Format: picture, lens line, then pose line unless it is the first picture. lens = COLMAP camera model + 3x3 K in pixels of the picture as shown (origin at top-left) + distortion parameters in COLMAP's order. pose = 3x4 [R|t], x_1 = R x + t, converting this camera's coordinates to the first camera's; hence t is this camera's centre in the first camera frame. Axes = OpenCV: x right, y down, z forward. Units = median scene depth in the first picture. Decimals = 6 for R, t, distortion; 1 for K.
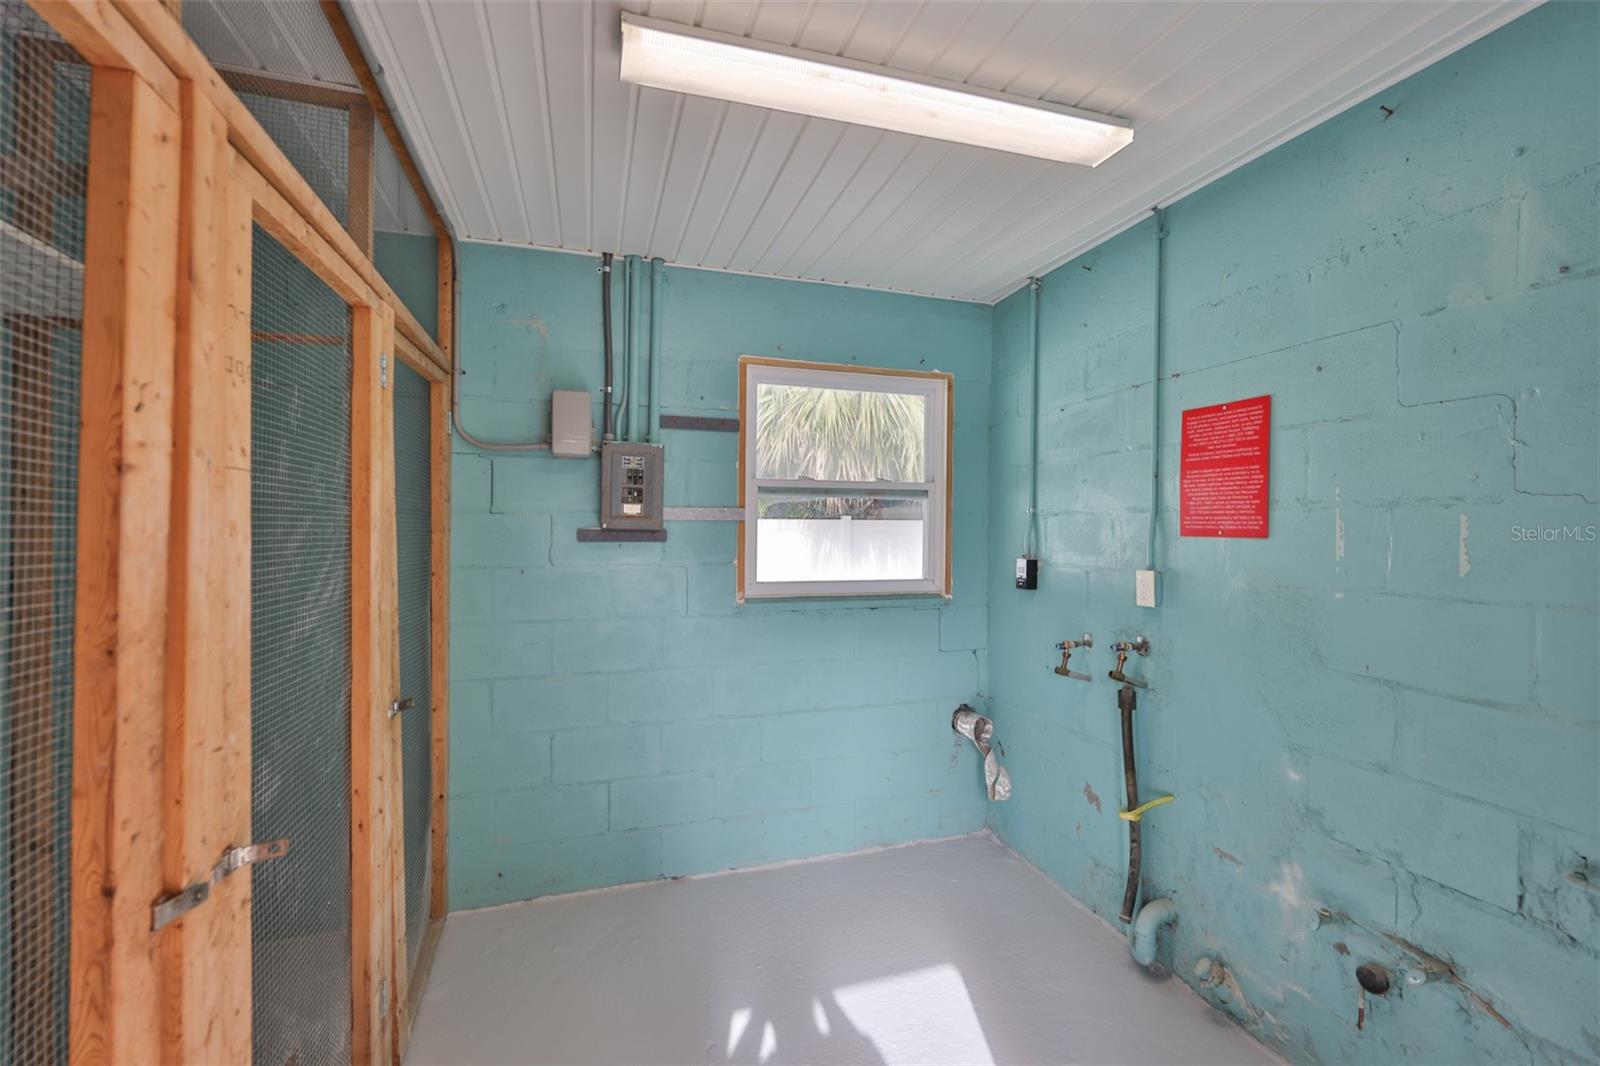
lens RADIAL K [[695.7, 0, 806.2], [0, 695.7, 533.1], [0, 0, 1]] dist [-0.004544, 0.000726]
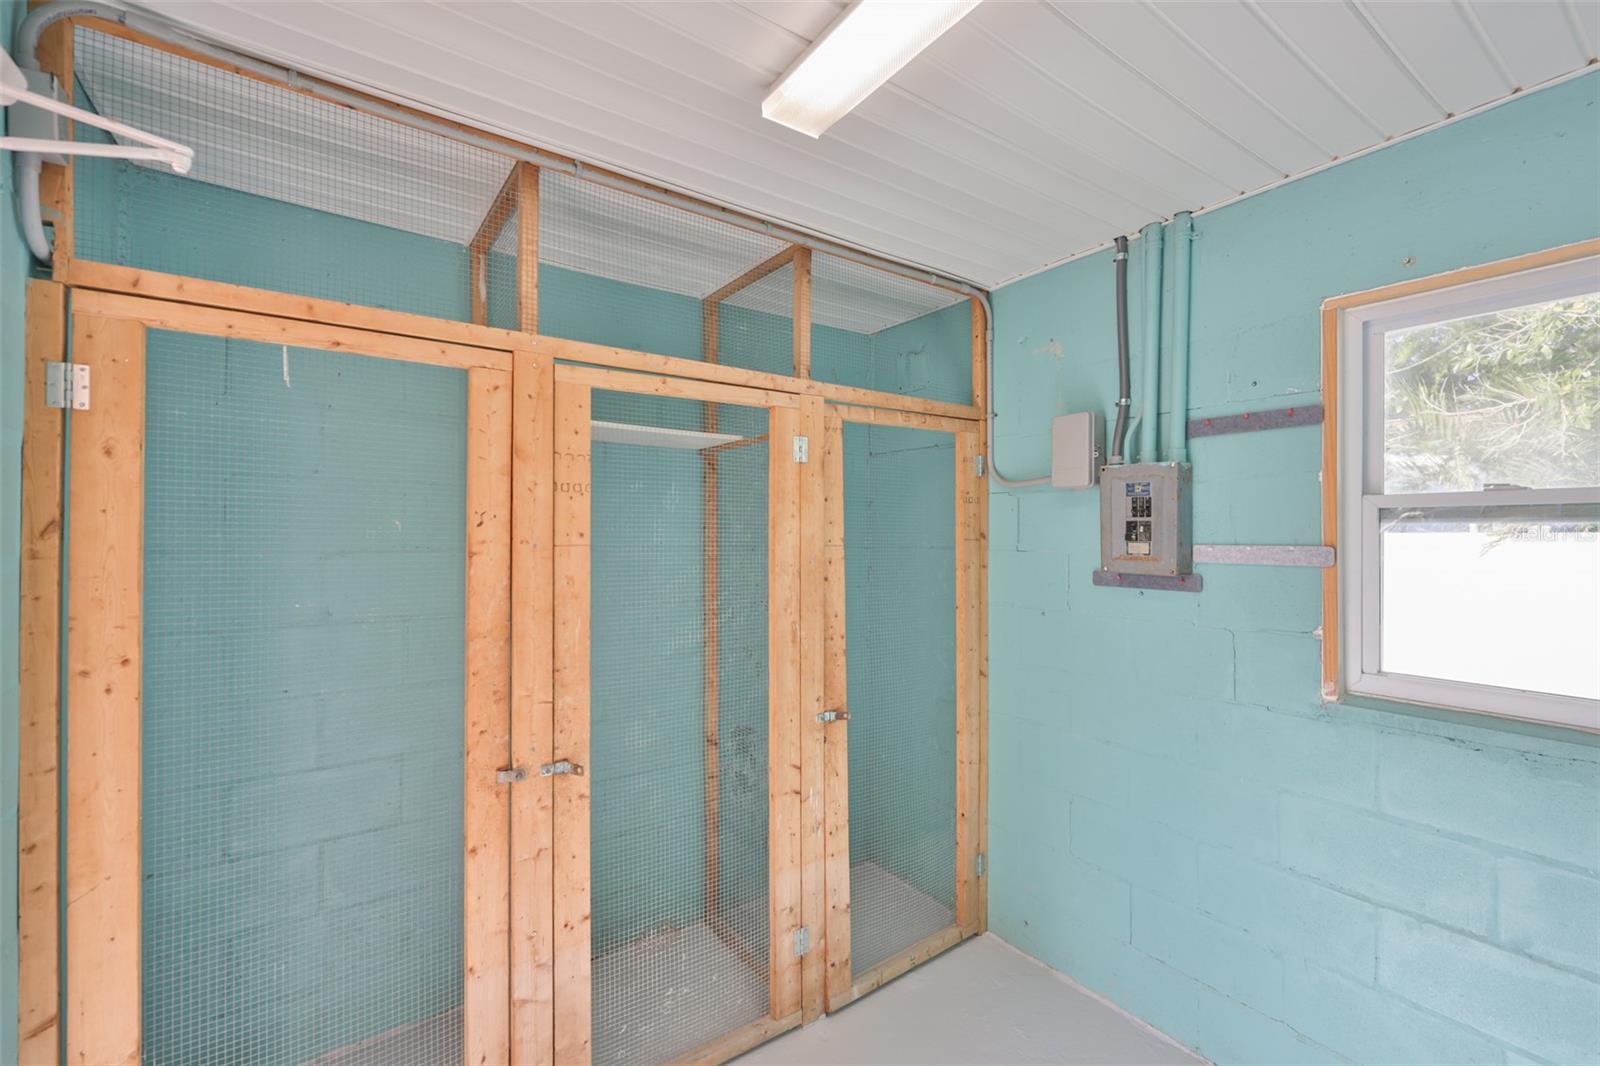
lens RADIAL K [[695.7, 0, 805.1], [0, 695.7, 528.5], [0, 0, 1]] dist [-0.004544, 0.000726]
pose [[0.275314, -0.011015, -0.961291, 0.396558], [-0.004249, 0.999911, -0.012674, -0.044774], [0.961345, 0.007573, 0.275243, 0.414266]]
